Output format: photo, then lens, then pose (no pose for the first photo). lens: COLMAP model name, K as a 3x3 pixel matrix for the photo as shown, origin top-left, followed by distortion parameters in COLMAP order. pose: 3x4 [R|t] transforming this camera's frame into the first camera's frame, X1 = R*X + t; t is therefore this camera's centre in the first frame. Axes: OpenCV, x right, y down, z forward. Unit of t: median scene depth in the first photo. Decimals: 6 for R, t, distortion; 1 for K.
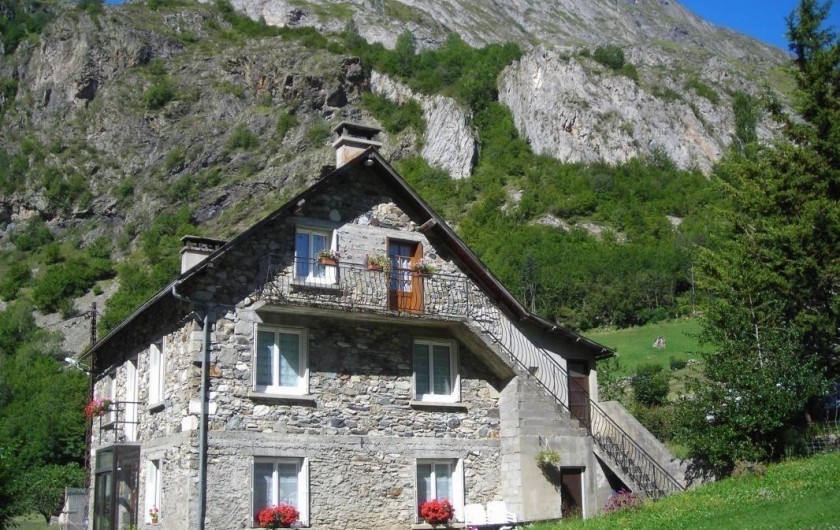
lens RADIAL K [[961.7, 0, 420.0], [0, 961.7, 265.0], [0, 0, 1]] dist [-0.197842, -0.001811]
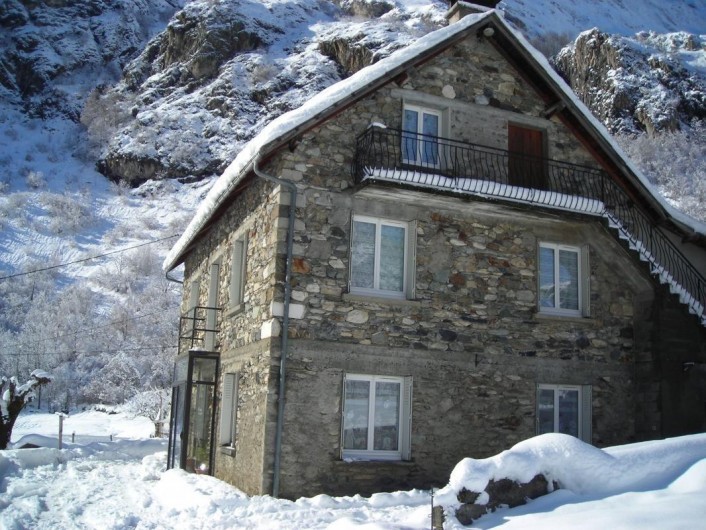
lens RADIAL K [[787.8, 0, 353.0], [0, 787.8, 265.0], [0, 0, 1]] dist [-0.120434, 0.026837]
pose [[0.987279, 0.029155, -0.156300, -0.062173], [-0.019826, 0.997946, 0.060916, 0.062677], [0.157755, -0.057042, 0.985829, 0.312997]]
